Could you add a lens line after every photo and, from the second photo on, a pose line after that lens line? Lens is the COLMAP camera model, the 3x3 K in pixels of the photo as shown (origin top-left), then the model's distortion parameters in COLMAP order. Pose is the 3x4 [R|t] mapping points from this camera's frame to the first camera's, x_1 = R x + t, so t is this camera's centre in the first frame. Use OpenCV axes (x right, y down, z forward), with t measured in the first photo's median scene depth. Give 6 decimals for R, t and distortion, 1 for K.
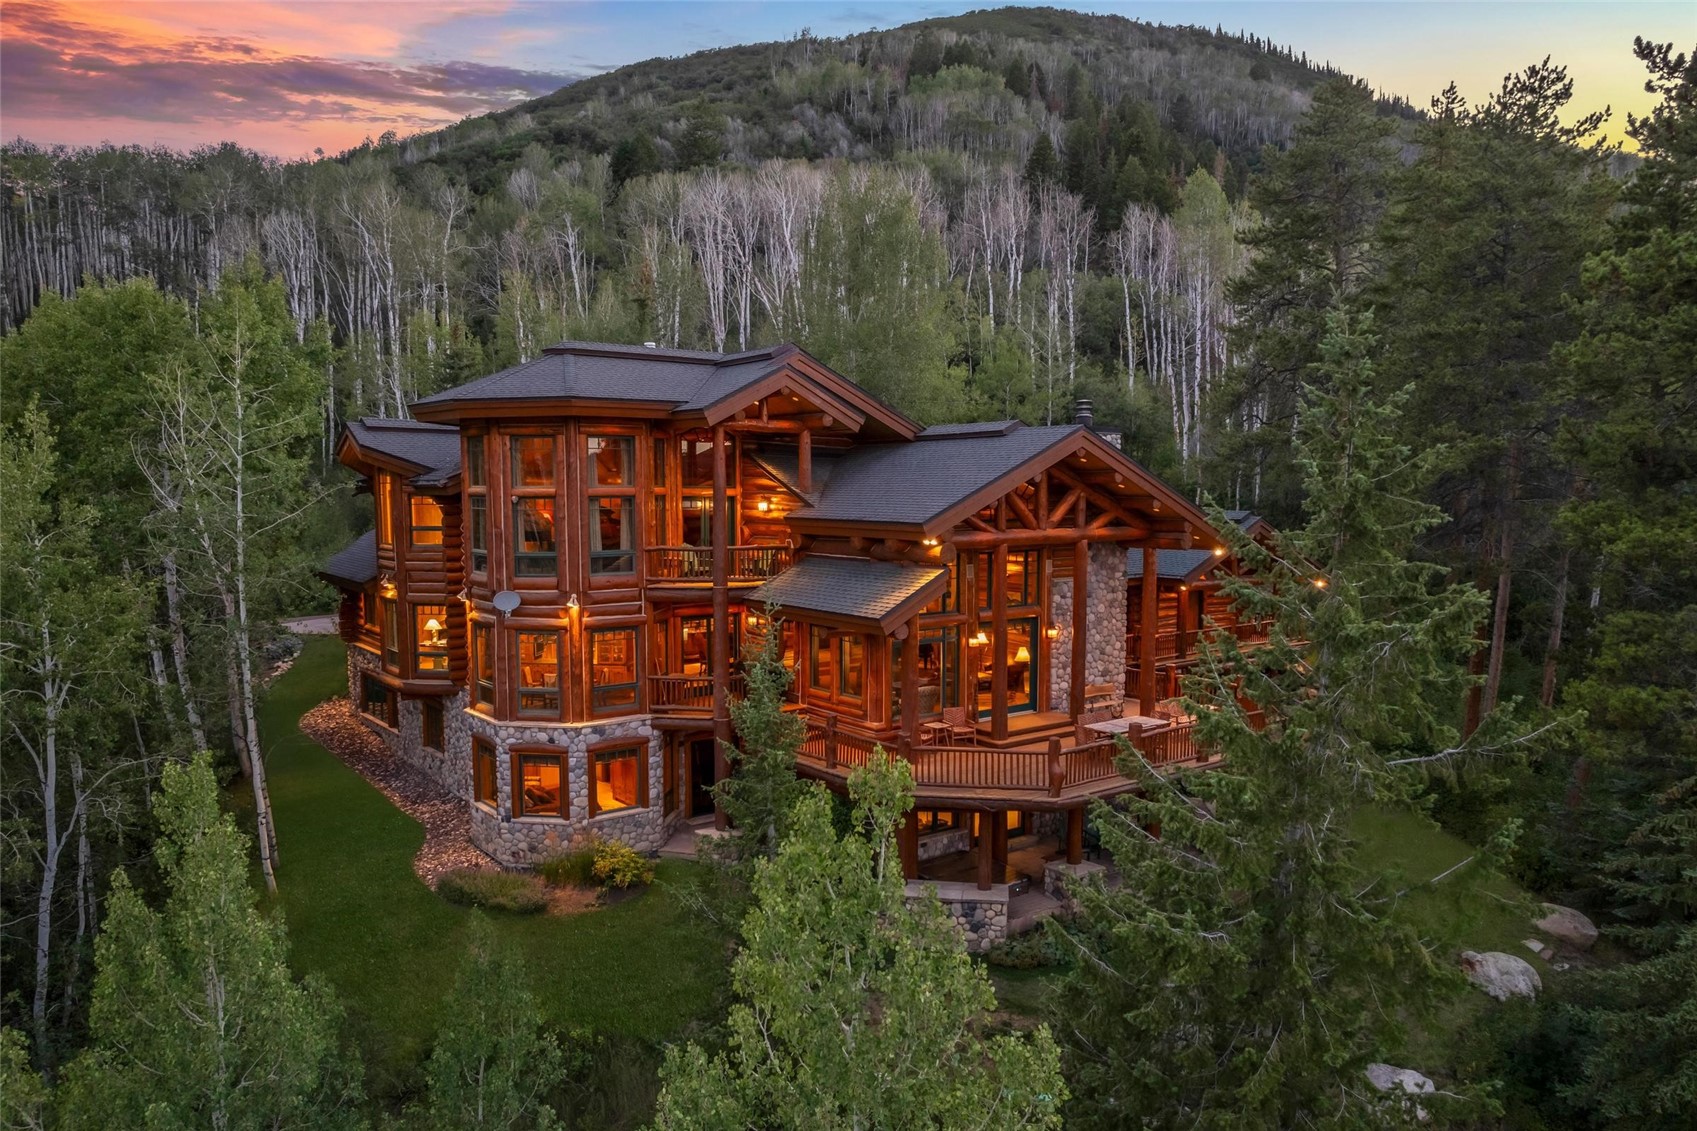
lens RADIAL K [[1196.6, 0, 849.0], [0, 1196.6, 567.4], [0, 0, 1]] dist [-0.041622, 0.005051]
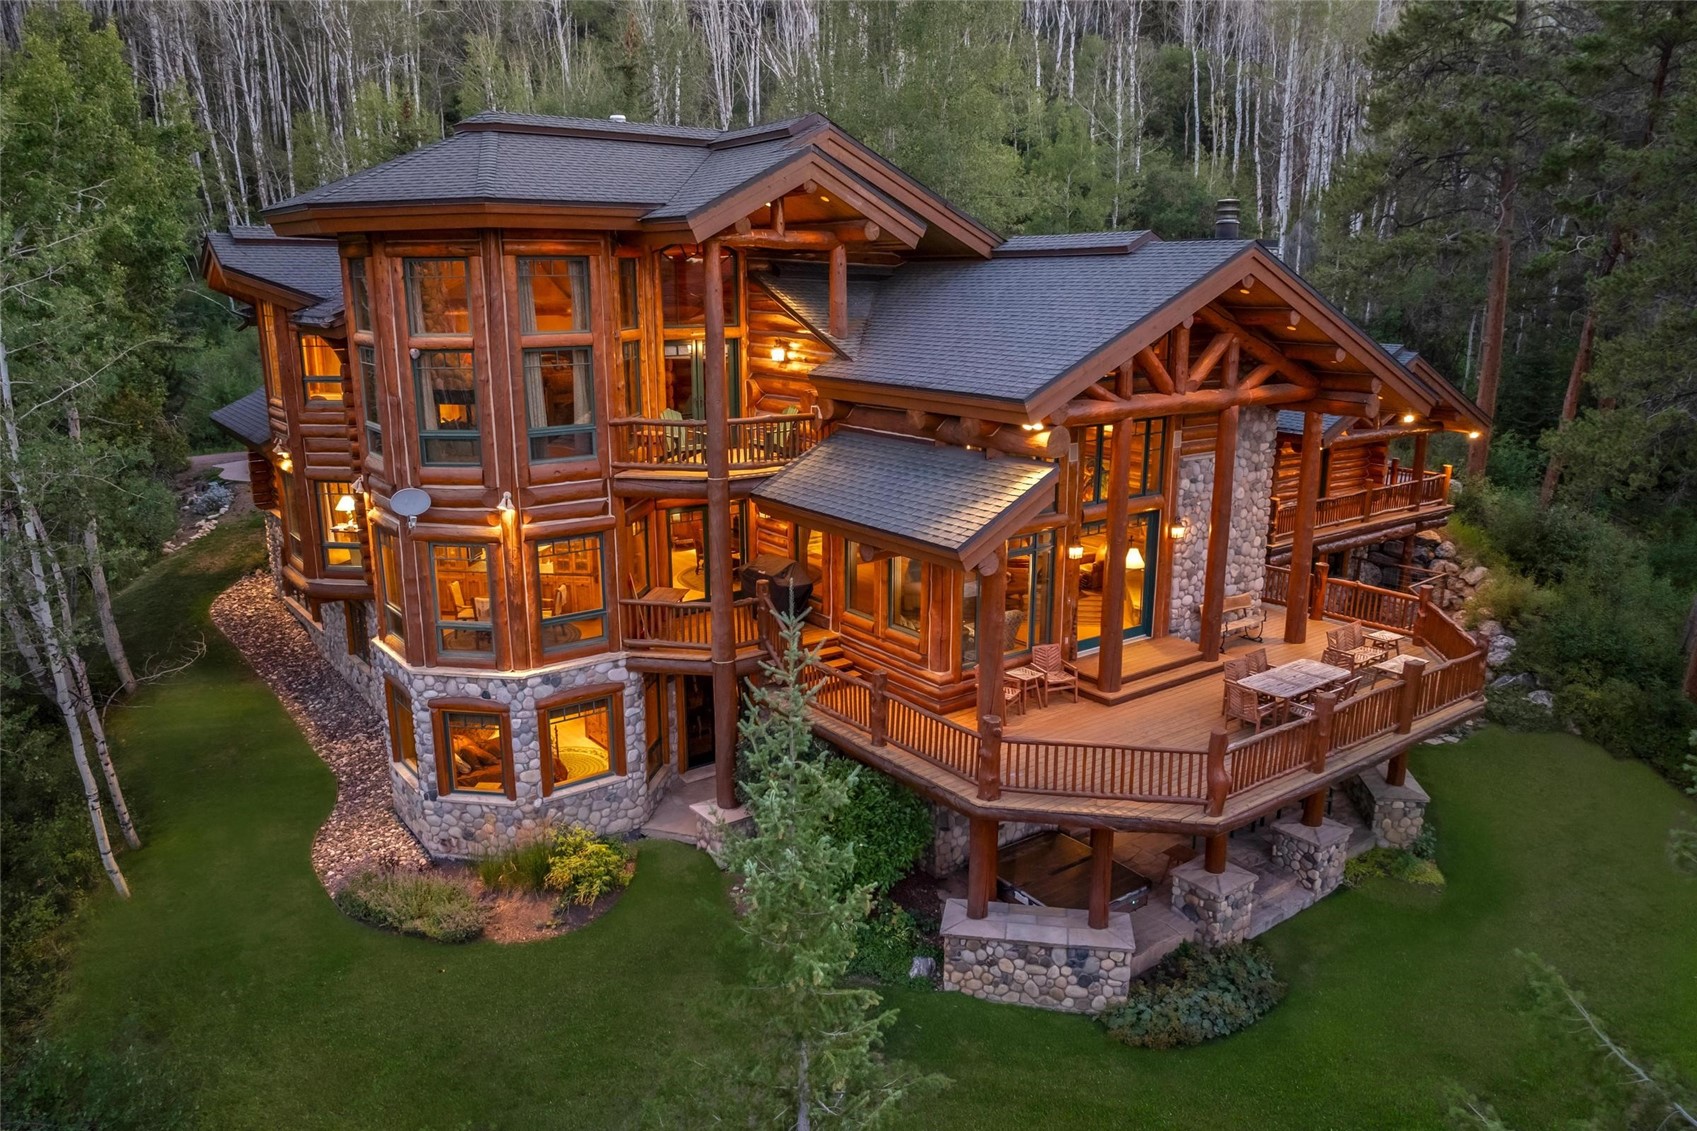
lens RADIAL K [[1196.6, 0, 845.0], [0, 1196.6, 566.5], [0, 0, 1]] dist [-0.041622, 0.005051]
pose [[0.999882, 0.003980, -0.014840, -0.022382], [-0.001423, 0.985702, 0.168495, -0.048720], [0.015298, -0.168454, 0.985591, 0.295060]]
